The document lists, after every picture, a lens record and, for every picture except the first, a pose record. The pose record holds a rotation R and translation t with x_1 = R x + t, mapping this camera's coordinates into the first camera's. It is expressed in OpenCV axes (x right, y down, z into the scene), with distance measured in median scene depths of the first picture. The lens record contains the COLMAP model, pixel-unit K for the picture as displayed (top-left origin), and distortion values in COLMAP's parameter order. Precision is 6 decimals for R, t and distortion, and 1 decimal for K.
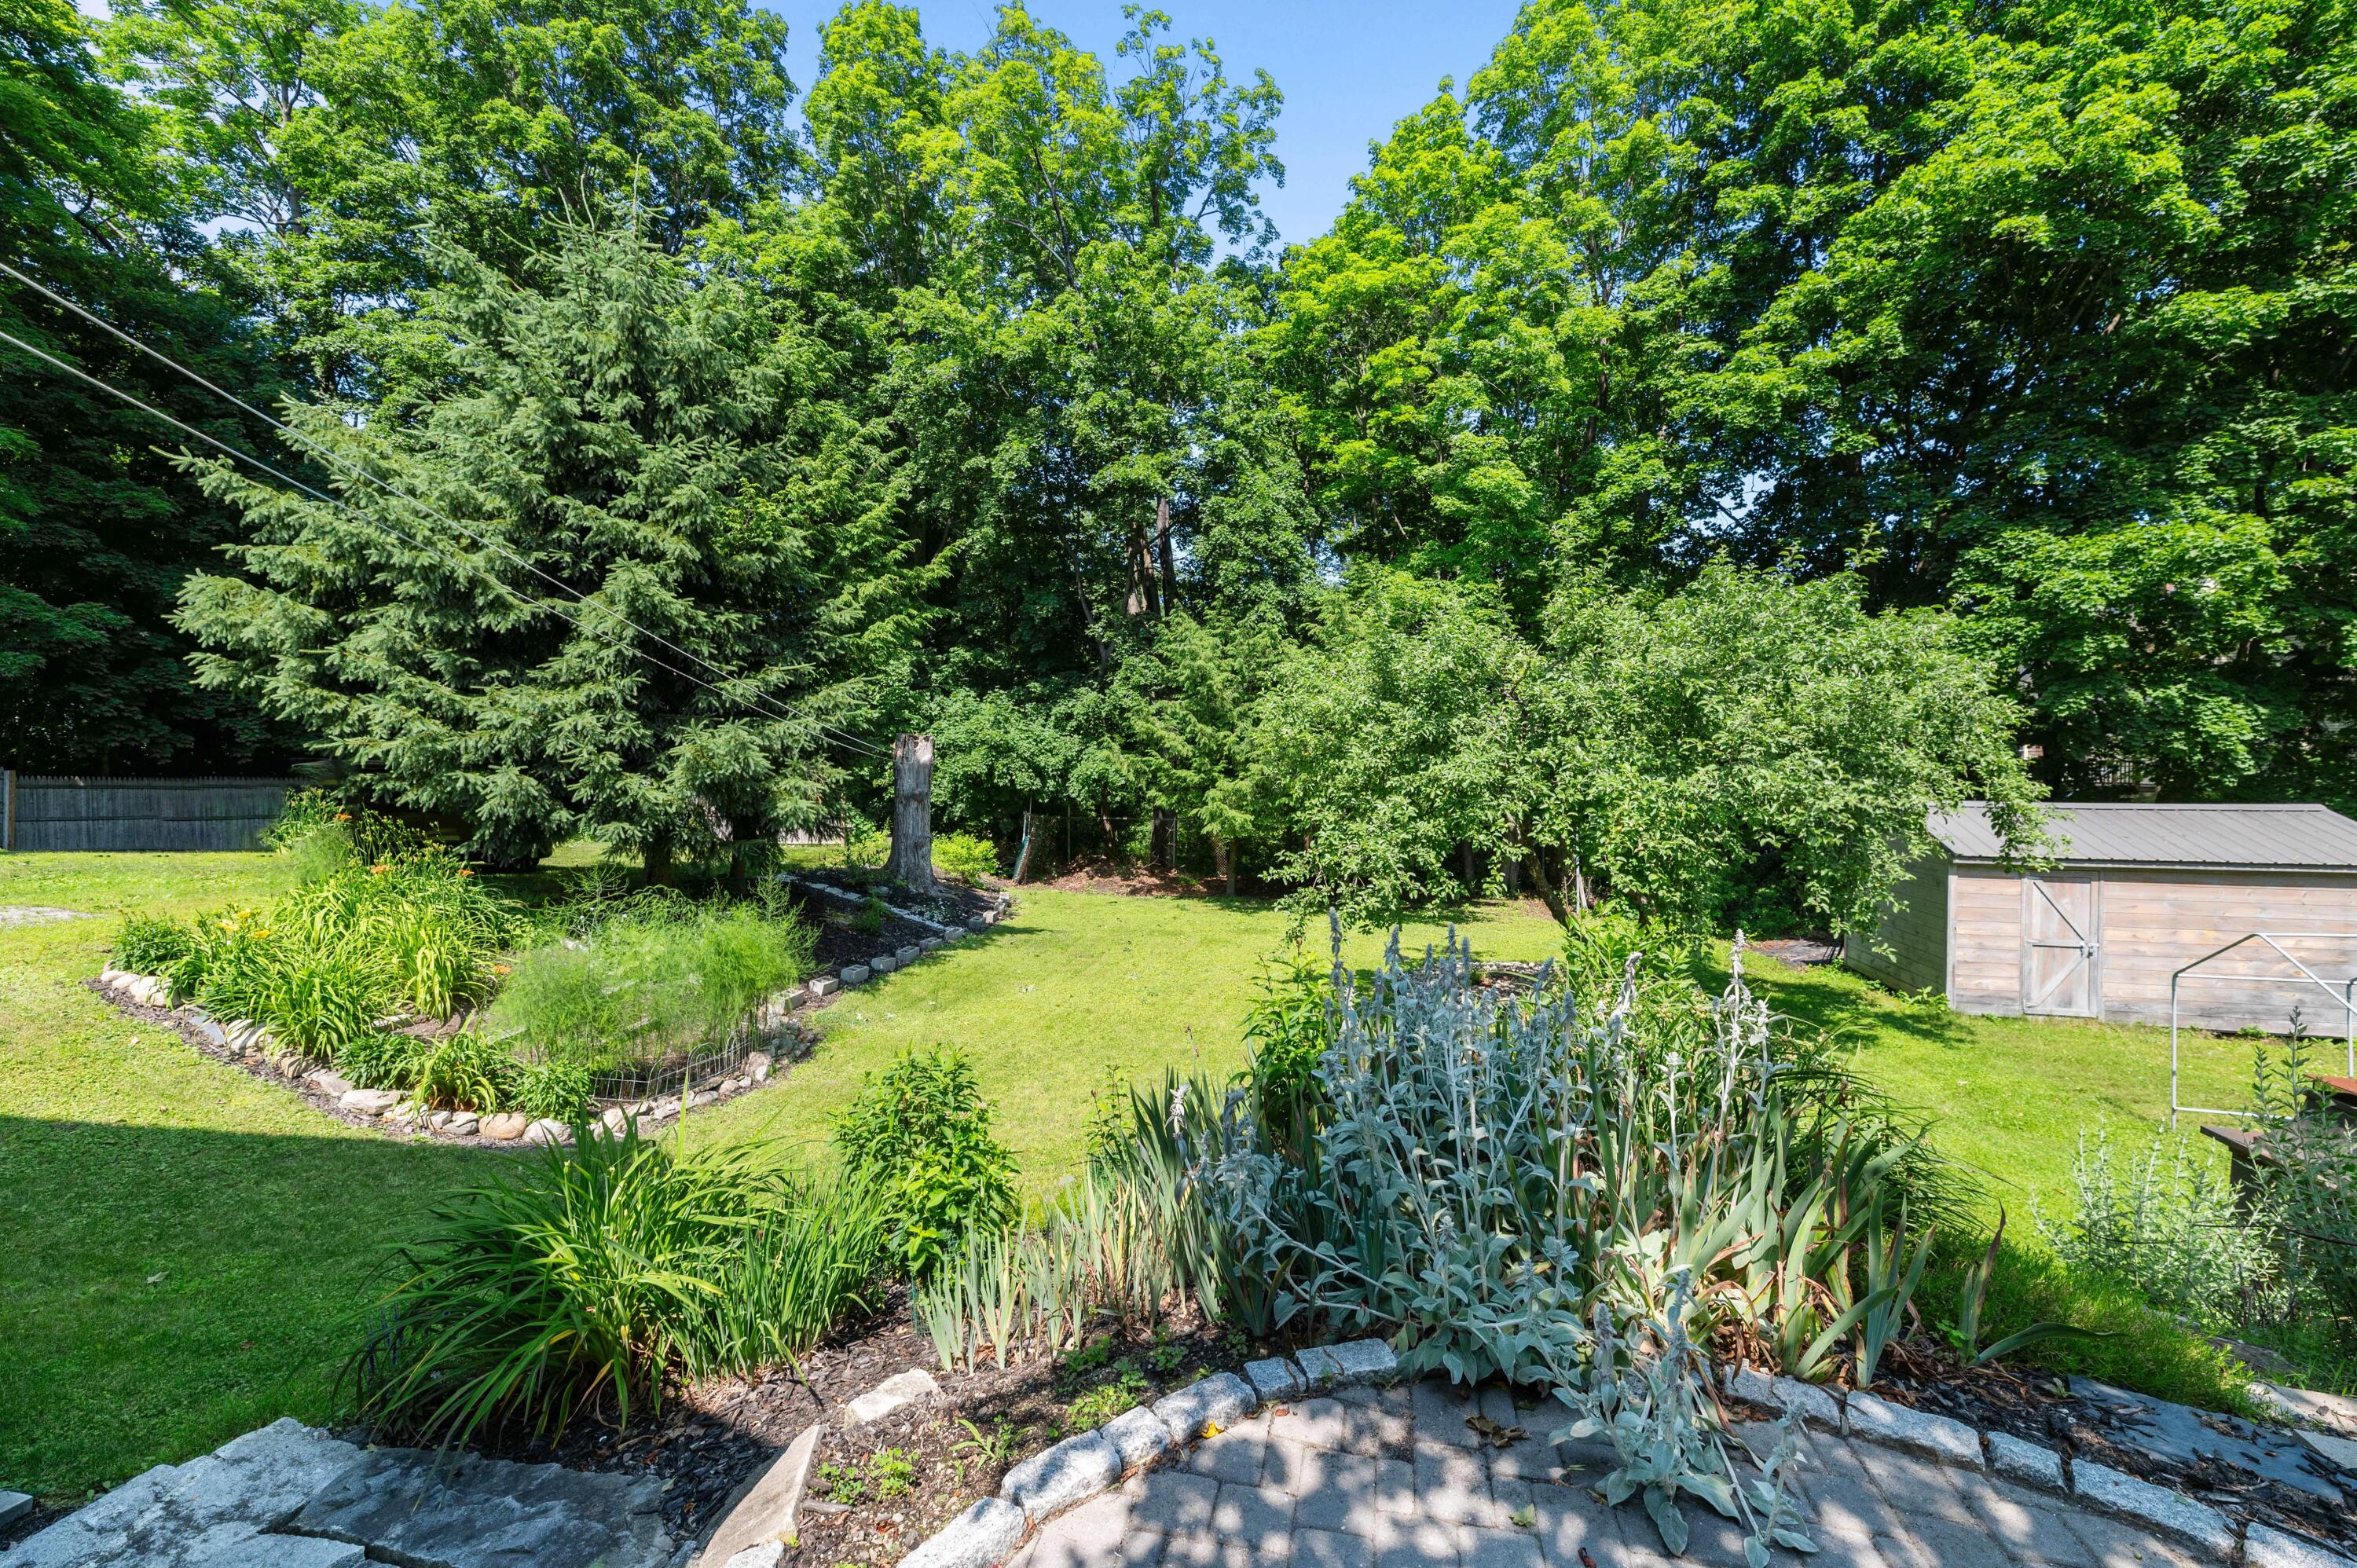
lens RADIAL K [[956.3, 0, 1202.8], [0, 956.3, 775.7], [0, 0, 1]] dist [0.001033, 0.000308]
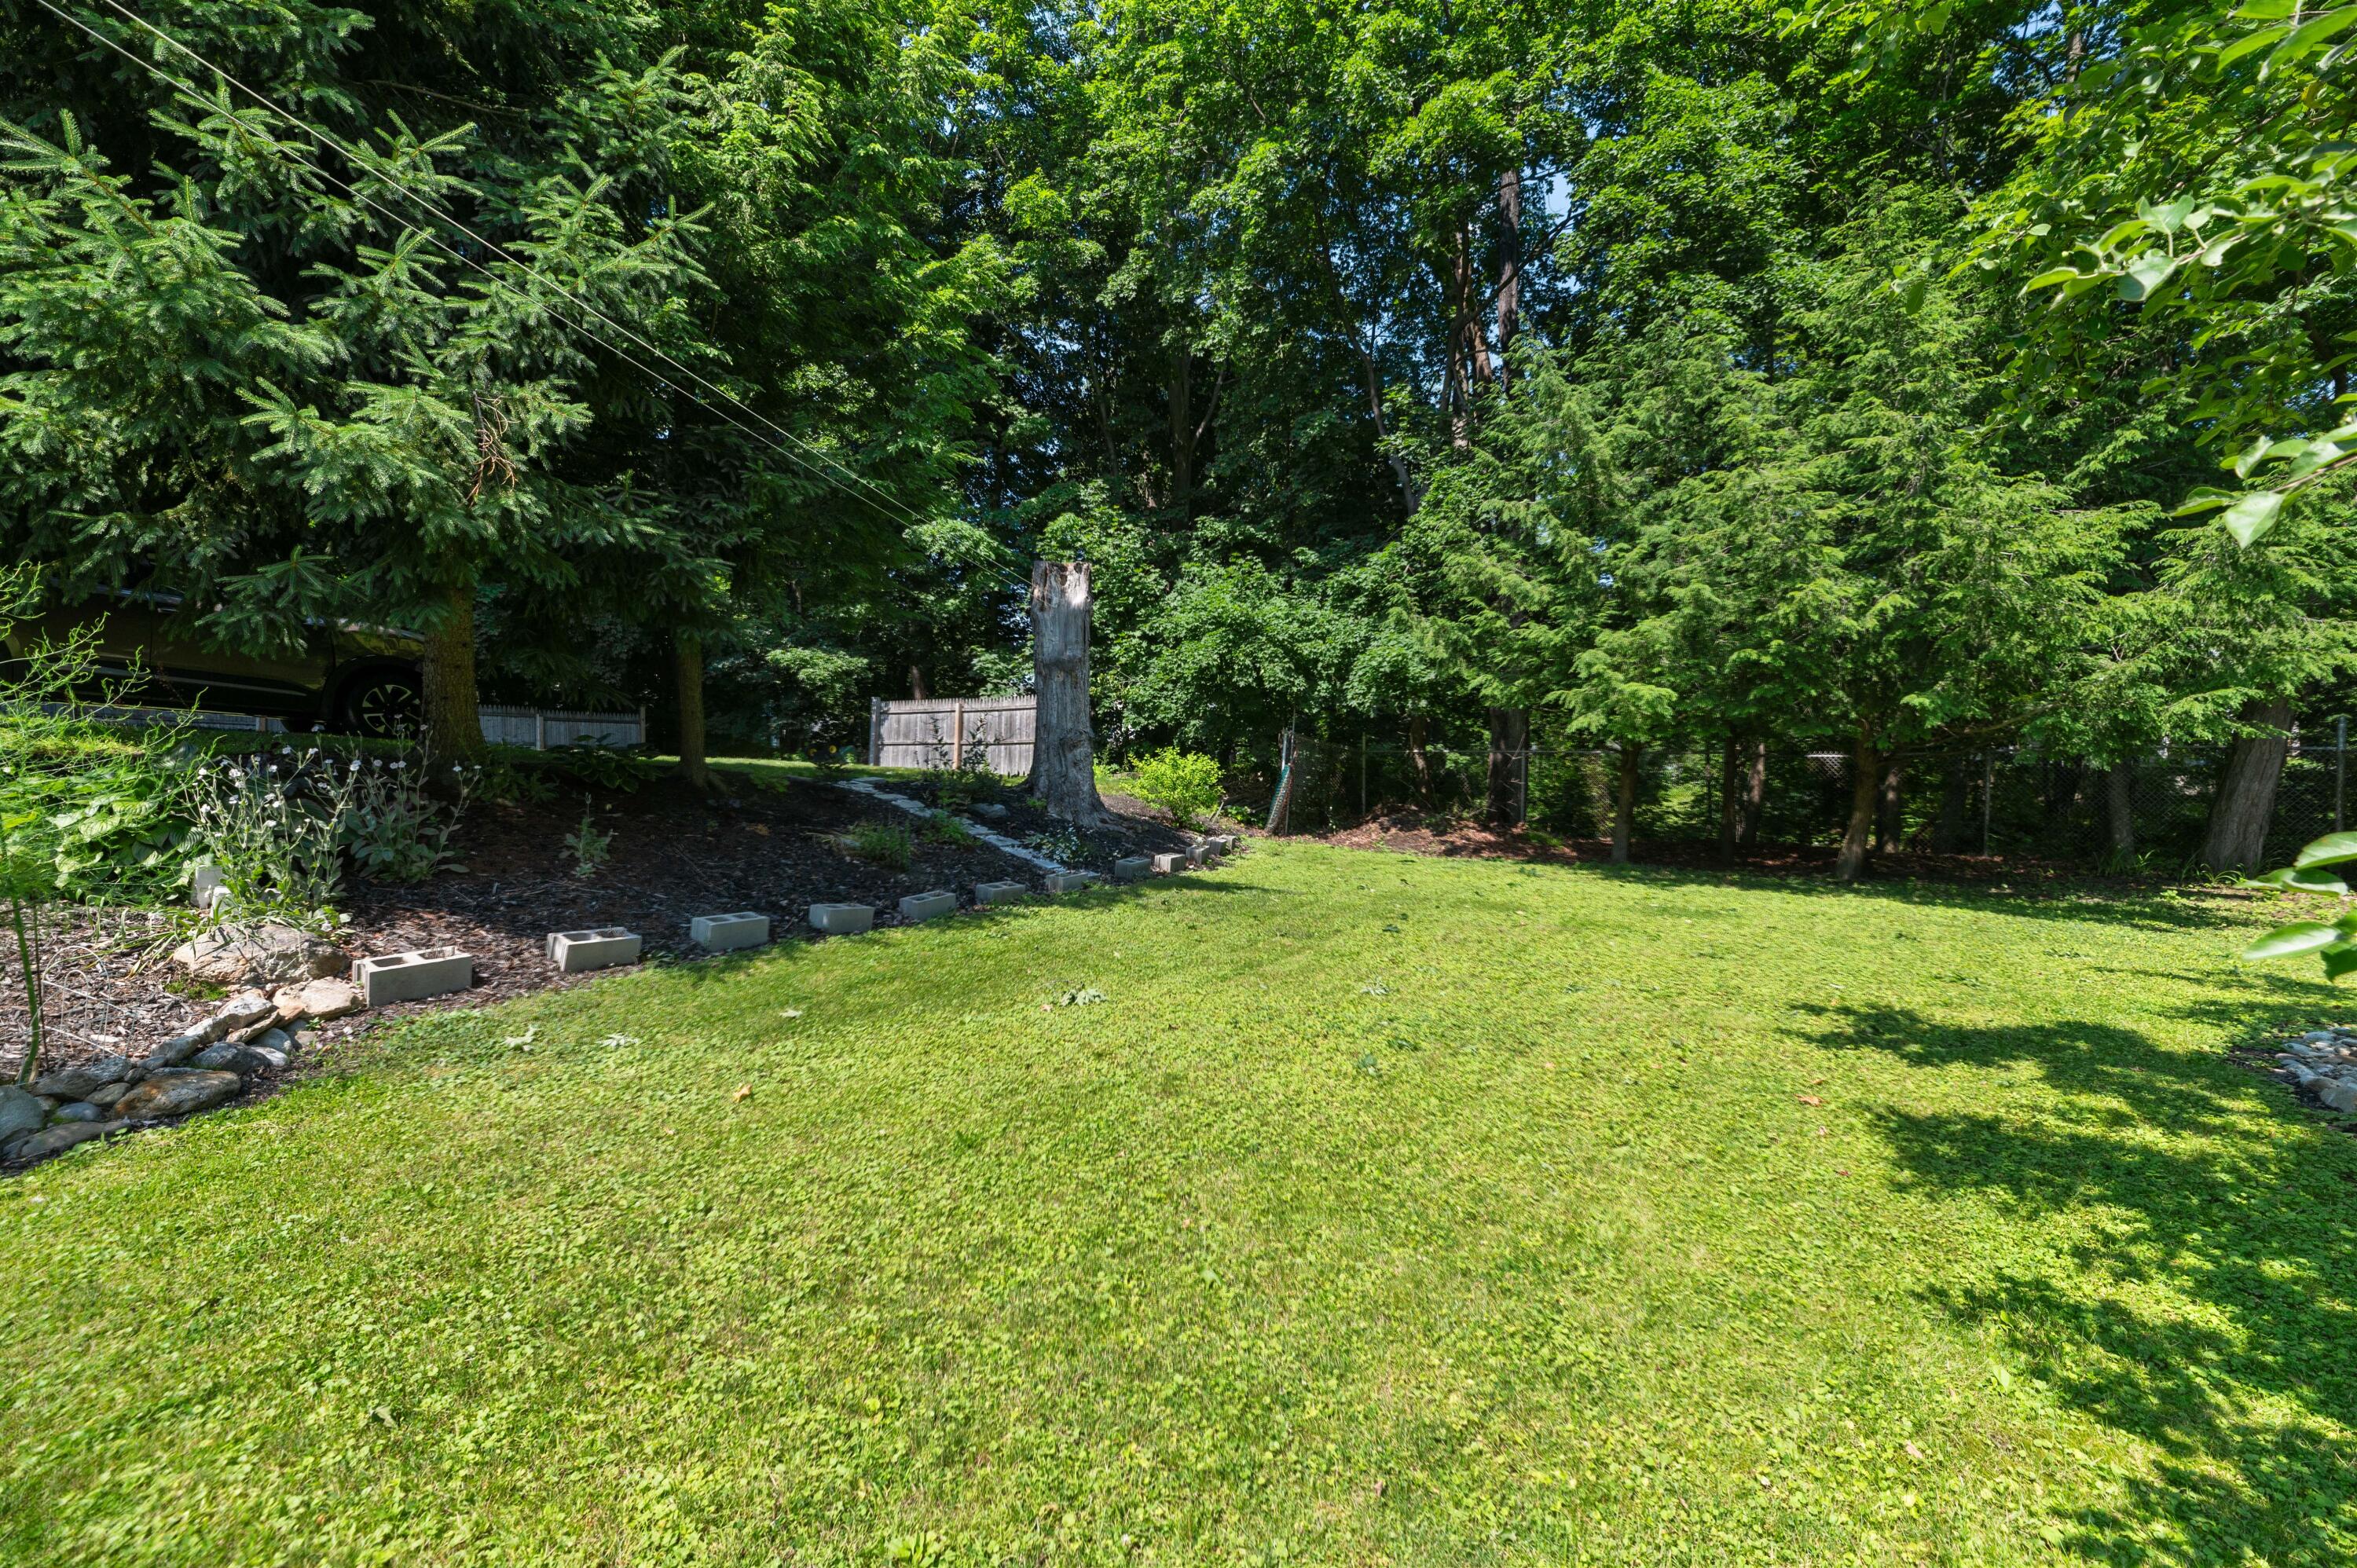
lens RADIAL K [[956.3, 0, 1175.4], [0, 956.3, 792.1], [0, 0, 1]] dist [0.001033, 0.000308]
pose [[0.924075, 0.005170, -0.382175, 0.000611], [0.001983, 0.999830, 0.018321, 0.074288], [0.382205, -0.017688, 0.923908, 0.370025]]
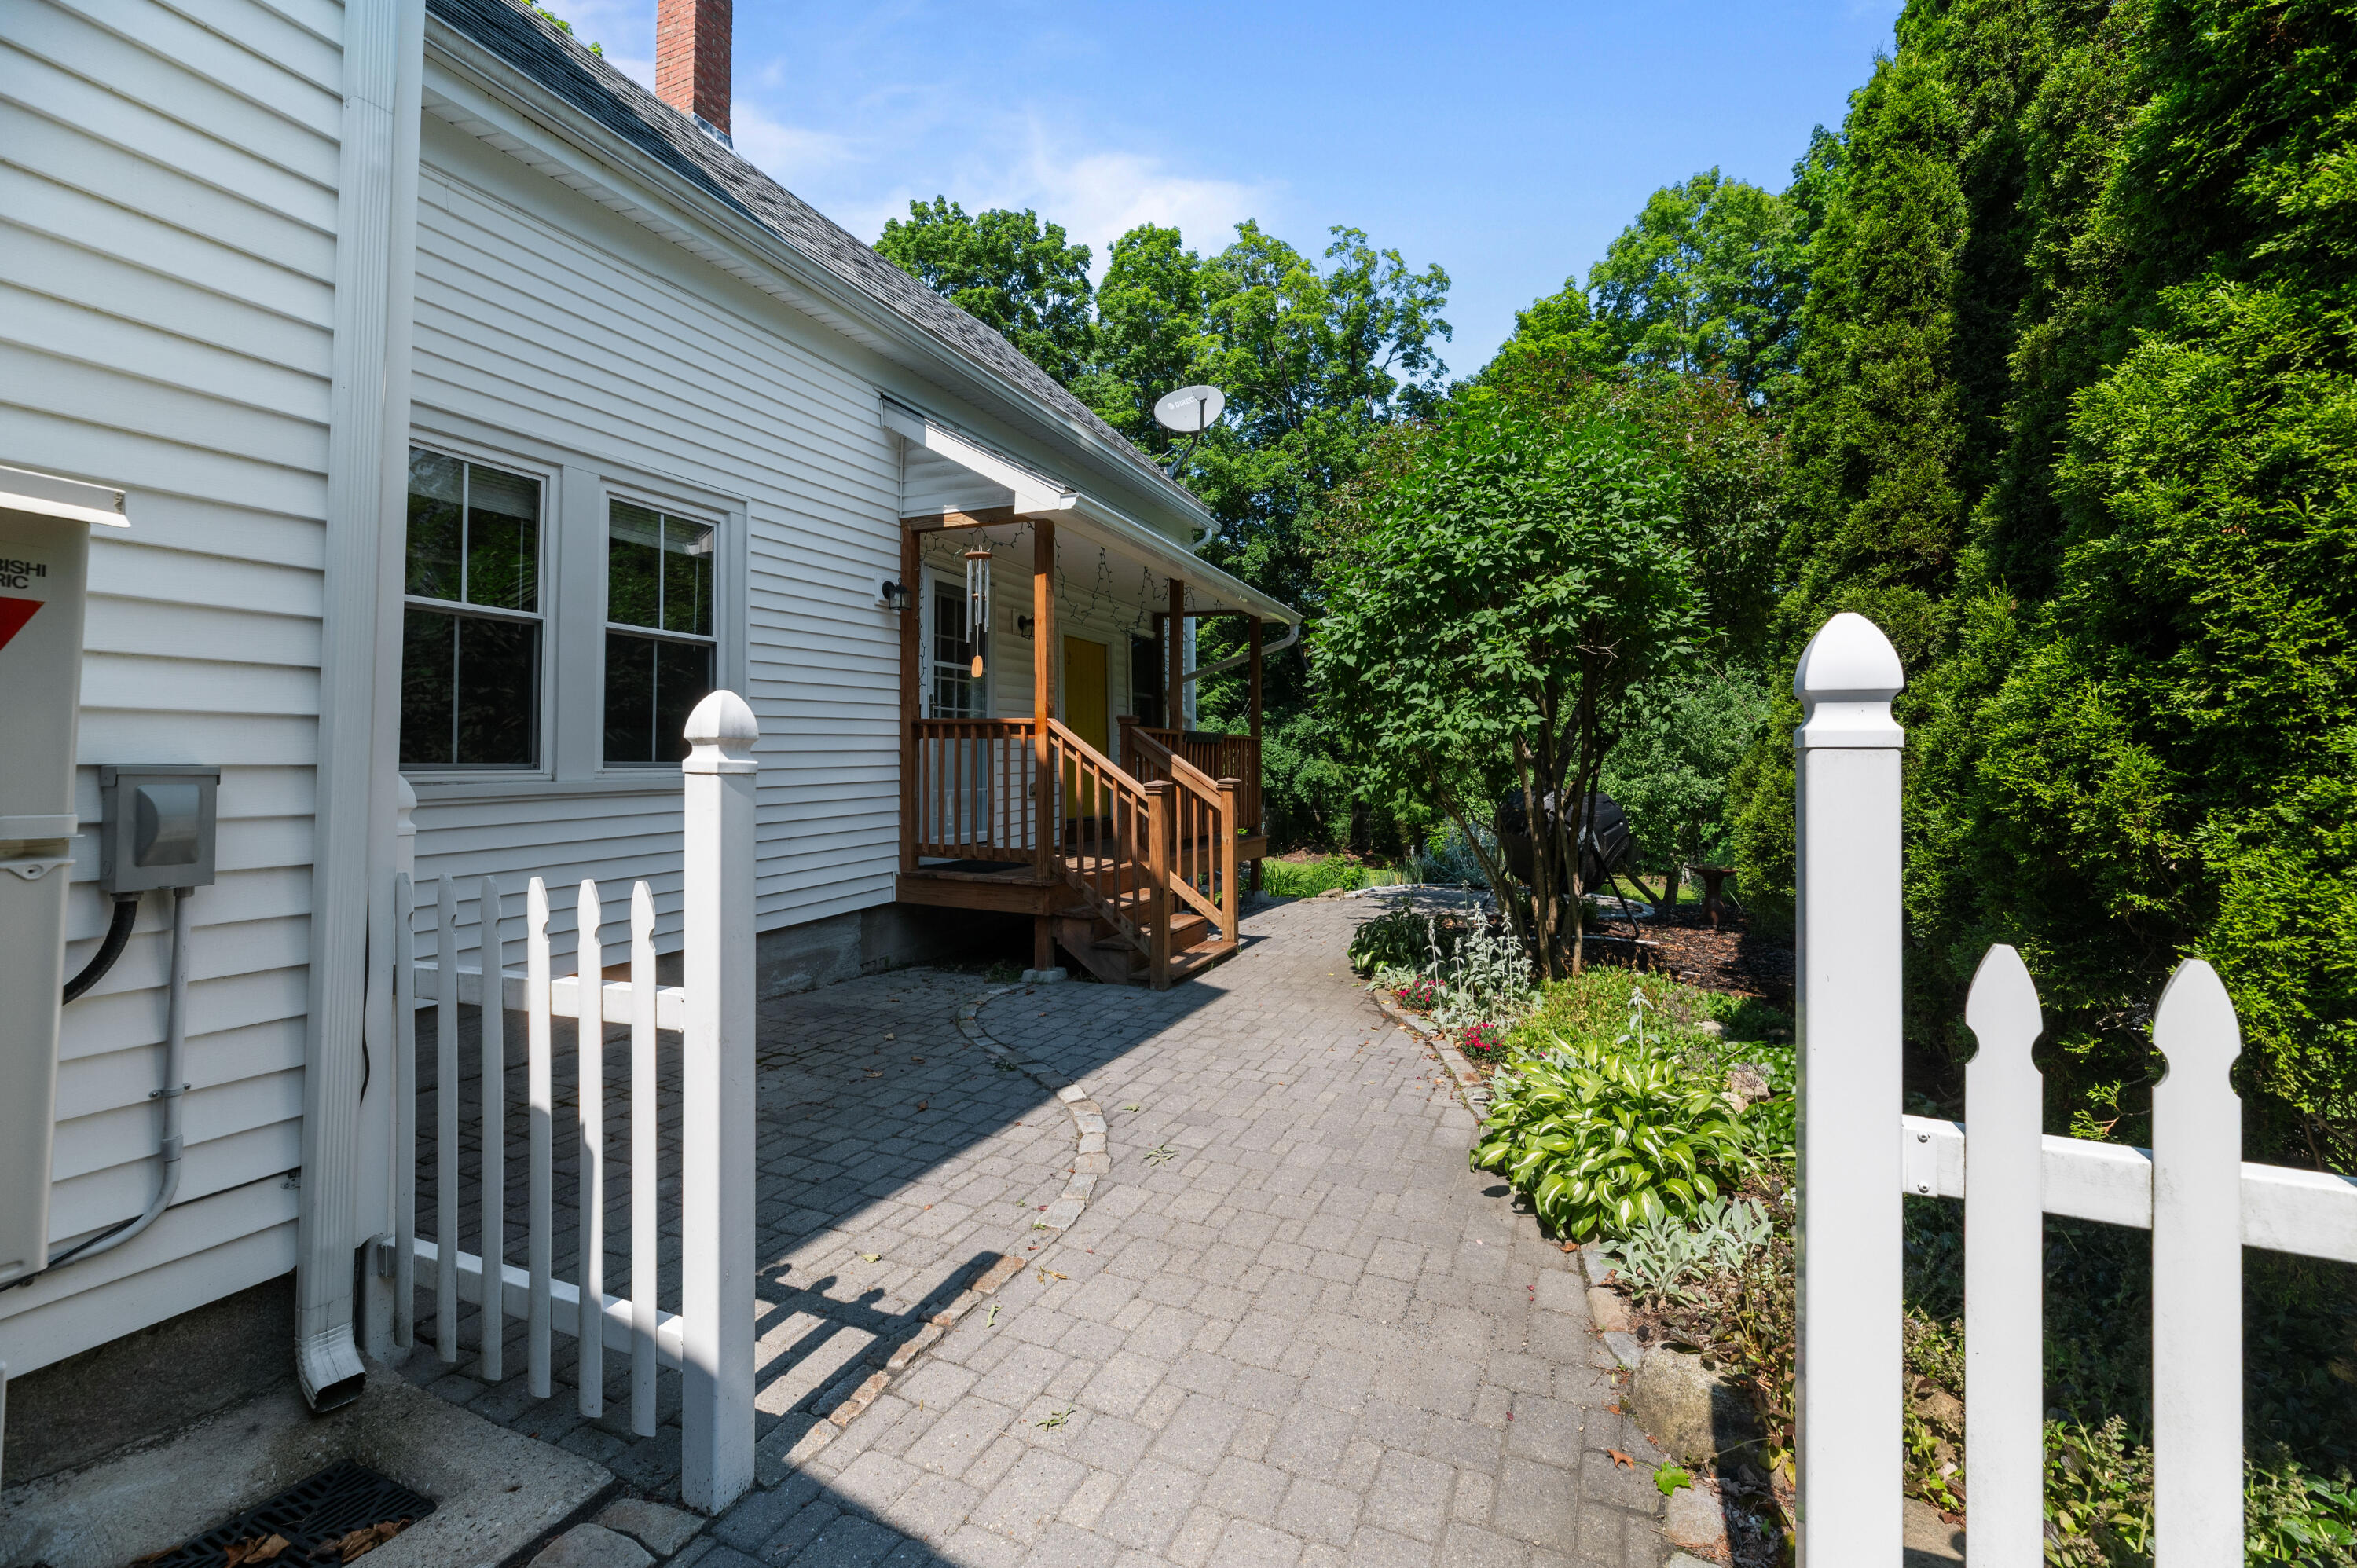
lens RADIAL K [[956.3, 0, 1192.3], [0, 956.3, 747.6], [0, 0, 1]] dist [0.001033, 0.000308]
pose [[0.982098, -0.003589, -0.188335, -0.024474], [-0.002884, 0.999415, -0.034088, 0.002054], [0.188347, 0.034021, 0.981513, -0.413231]]
